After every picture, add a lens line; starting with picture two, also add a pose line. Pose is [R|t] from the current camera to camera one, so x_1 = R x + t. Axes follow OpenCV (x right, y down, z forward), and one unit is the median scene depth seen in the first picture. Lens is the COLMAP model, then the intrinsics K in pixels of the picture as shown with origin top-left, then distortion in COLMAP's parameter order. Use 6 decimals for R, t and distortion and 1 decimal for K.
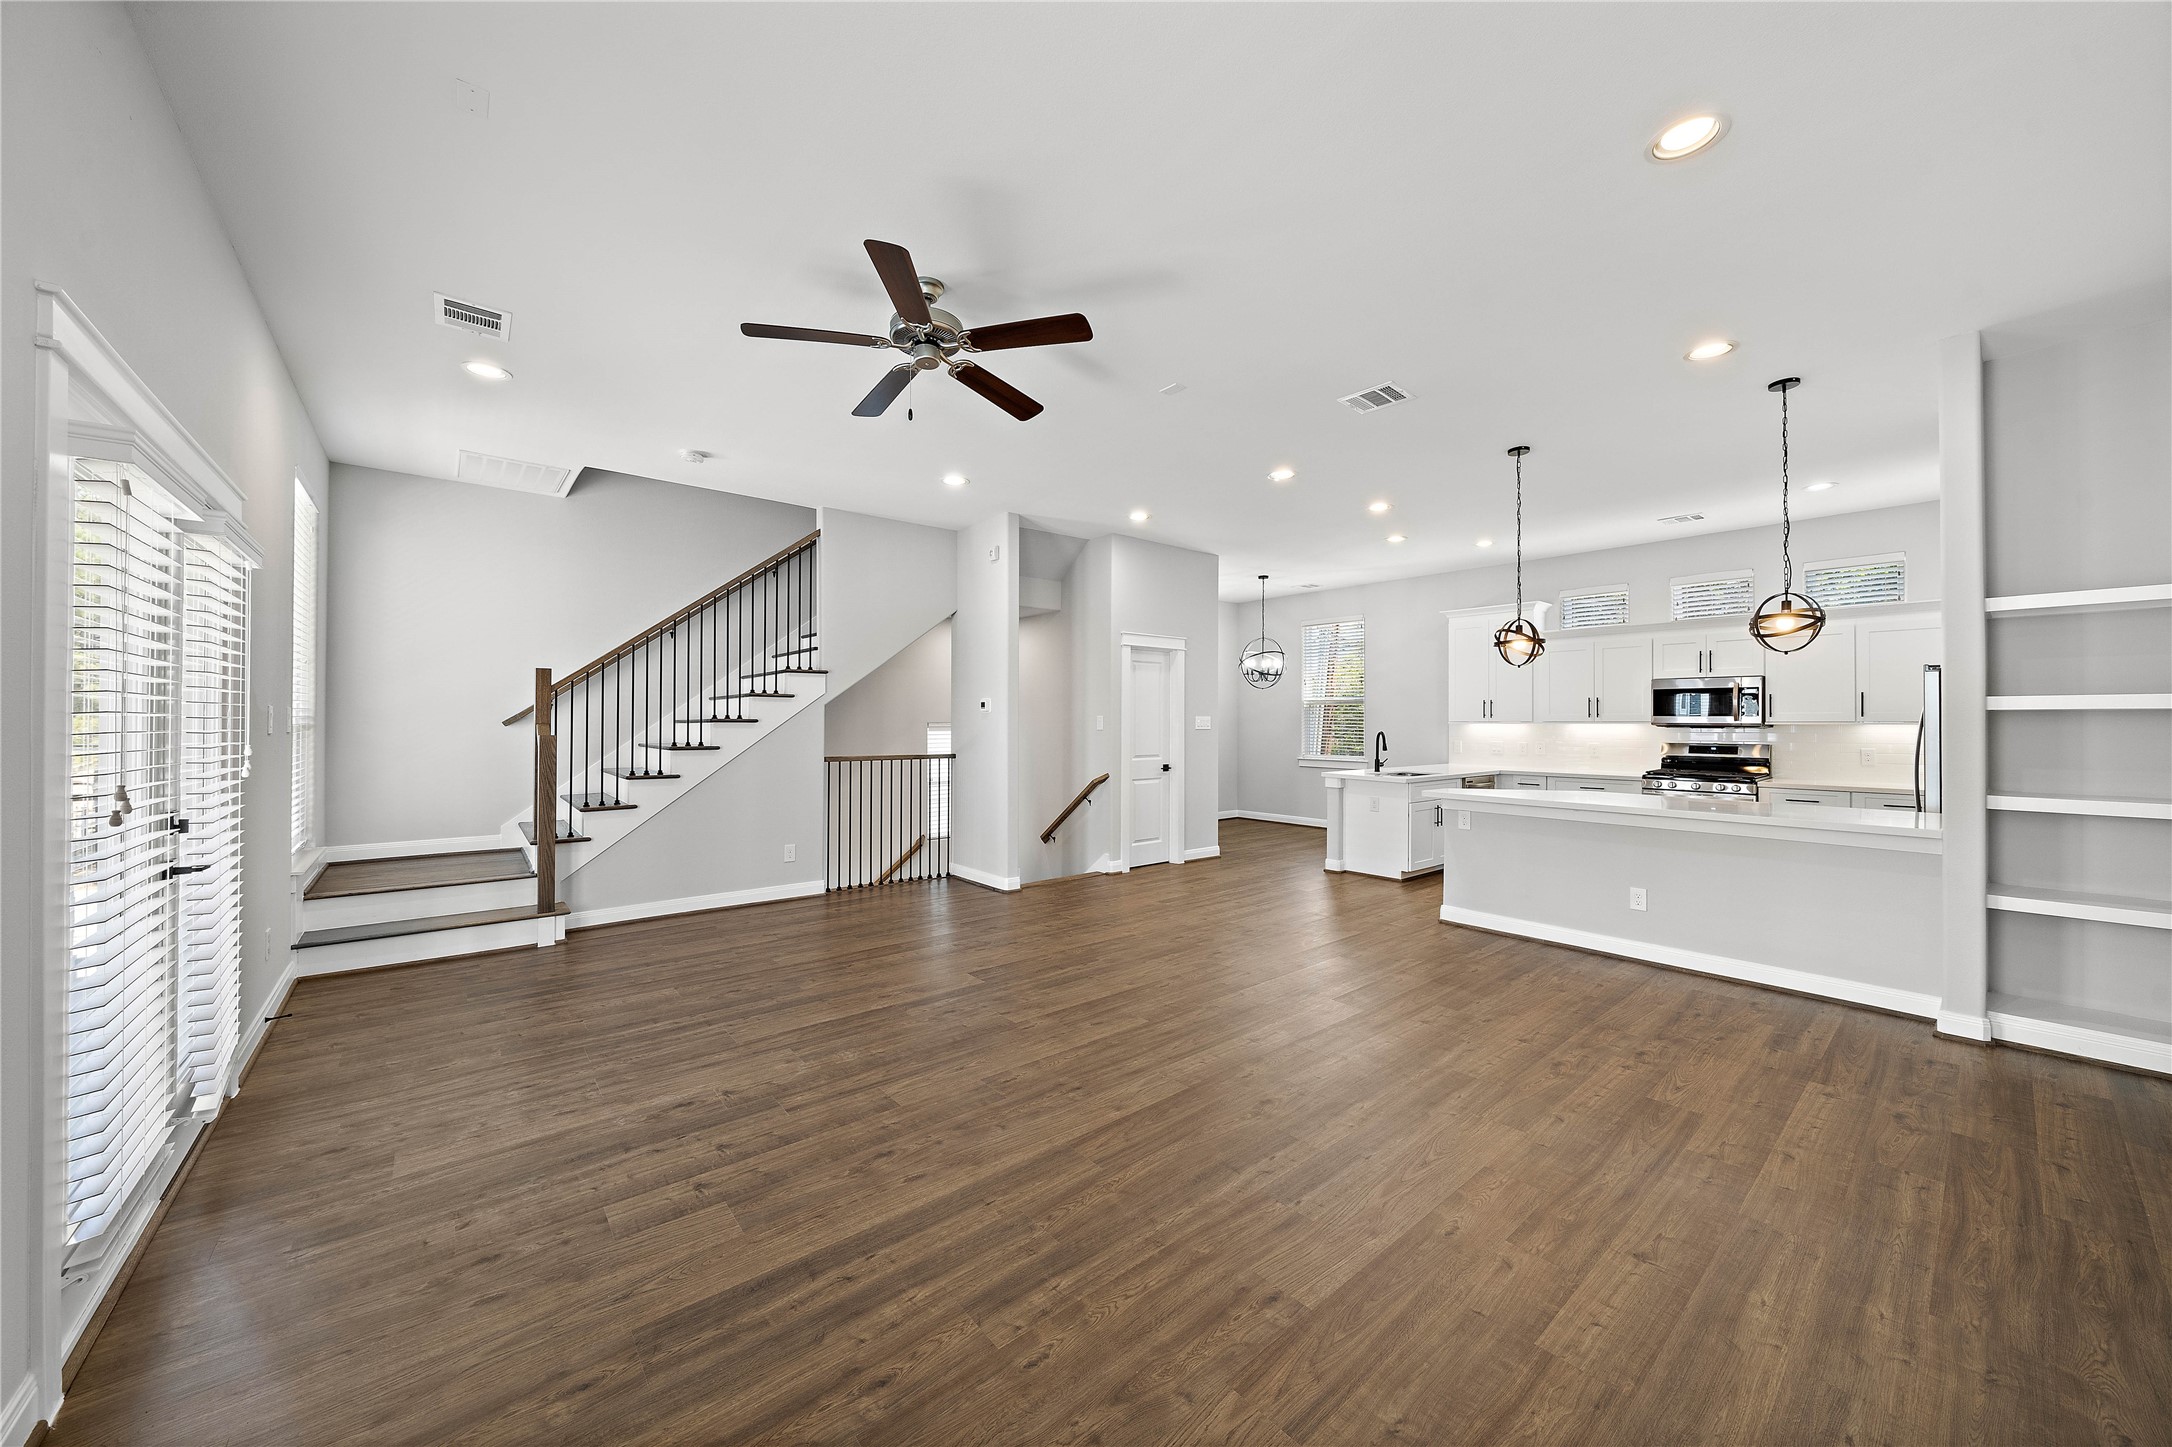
lens RADIAL K [[758.0, 0, 1072.9], [0, 758.0, 732.0], [0, 0, 1]] dist [-0.003543, 0.000030]
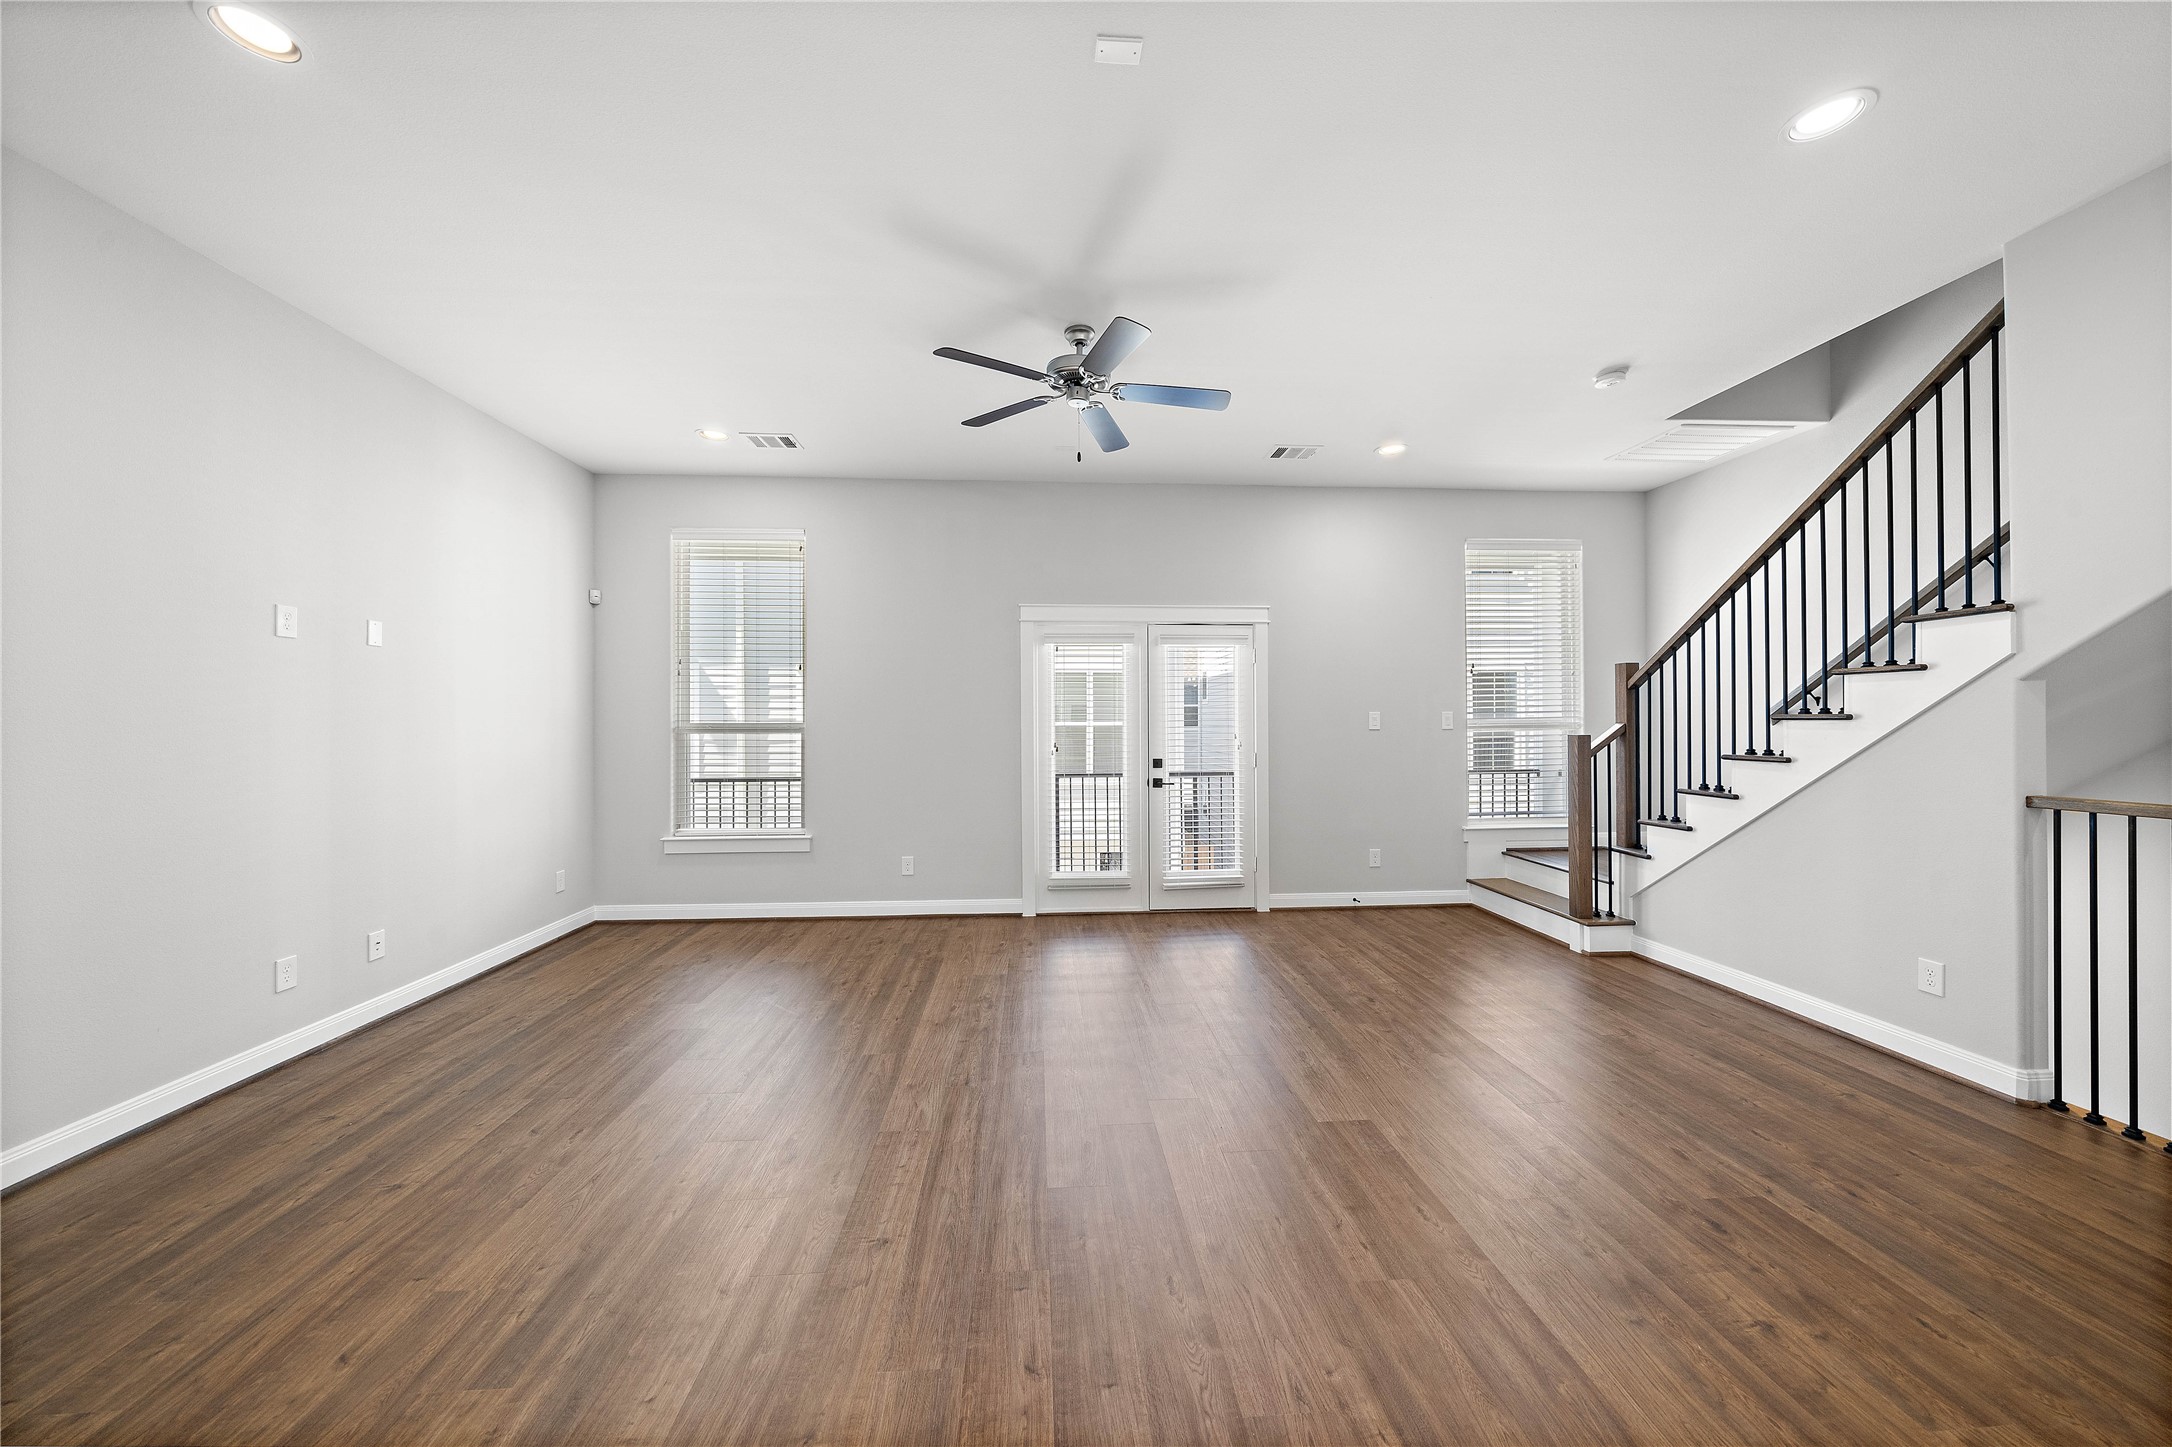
lens RADIAL K [[758.0, 0, 1085.3], [0, 758.0, 719.1], [0, 0, 1]] dist [-0.003543, 0.000030]
pose [[-0.576208, -0.003244, -0.817297, 0.651194], [-0.008121, 0.999965, 0.001757, -0.013668], [0.817263, 0.007649, -0.576214, 1.501591]]
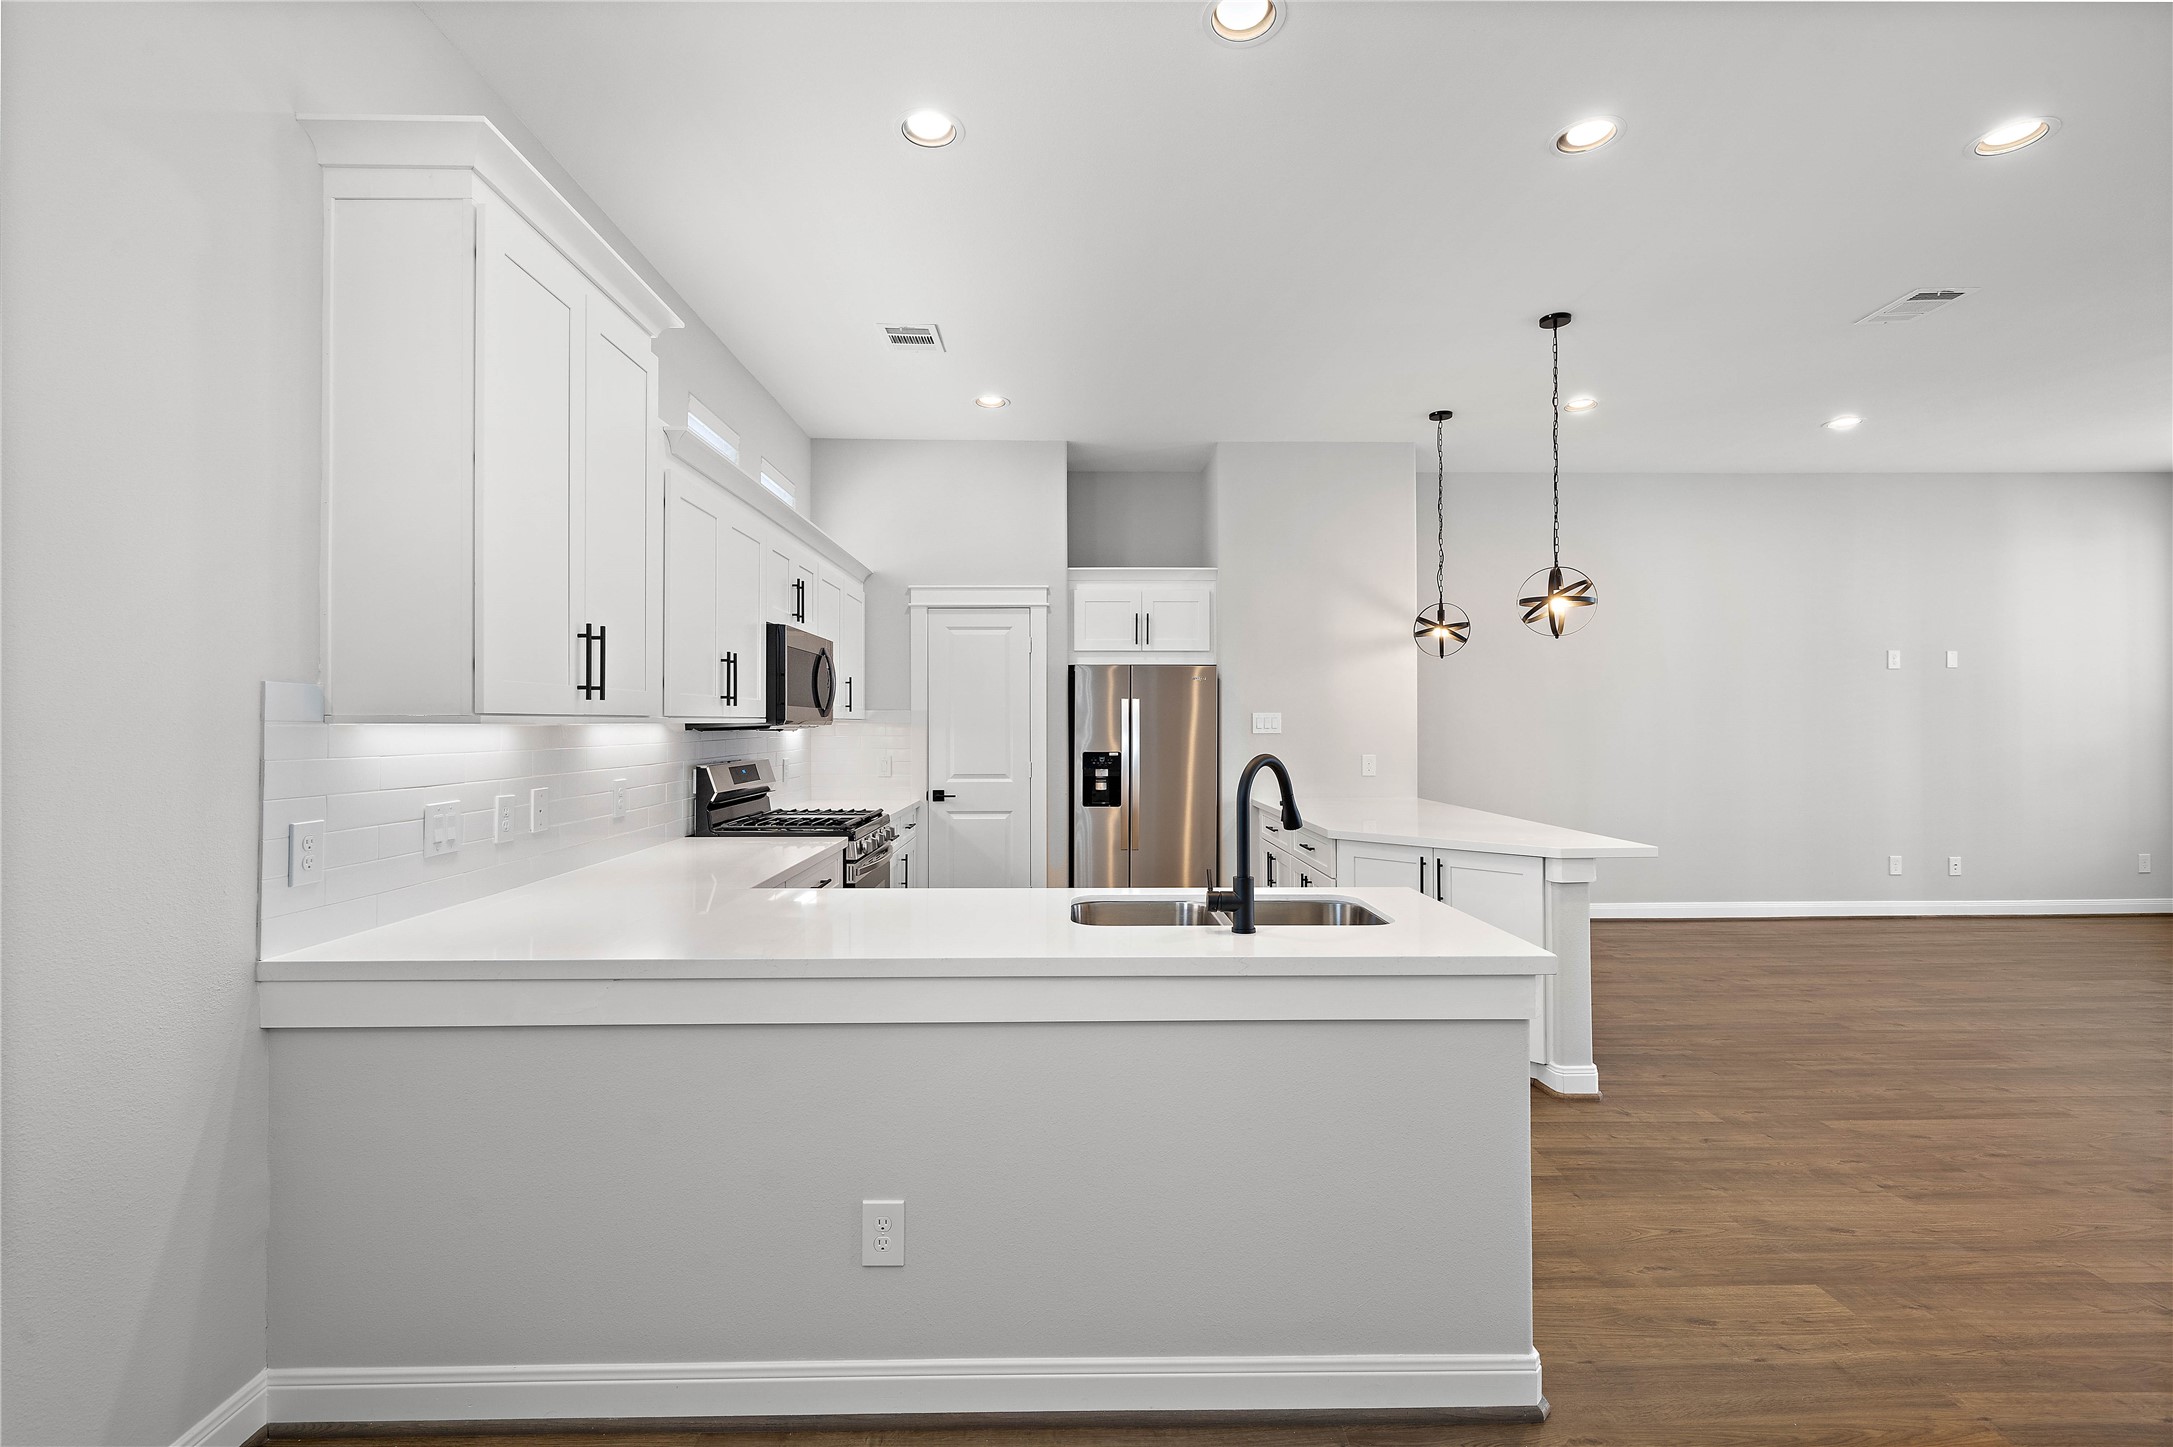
lens RADIAL K [[937.0, 0, 1095.9], [0, 937.0, 714.3], [0, 0, 1]] dist [0.001501, 0.000132]
pose [[-0.793346, 0.007994, 0.608719, 0.591610], [0.009958, 0.999950, -0.000155, -0.027109], [-0.608690, 0.005939, -0.793386, 2.788637]]
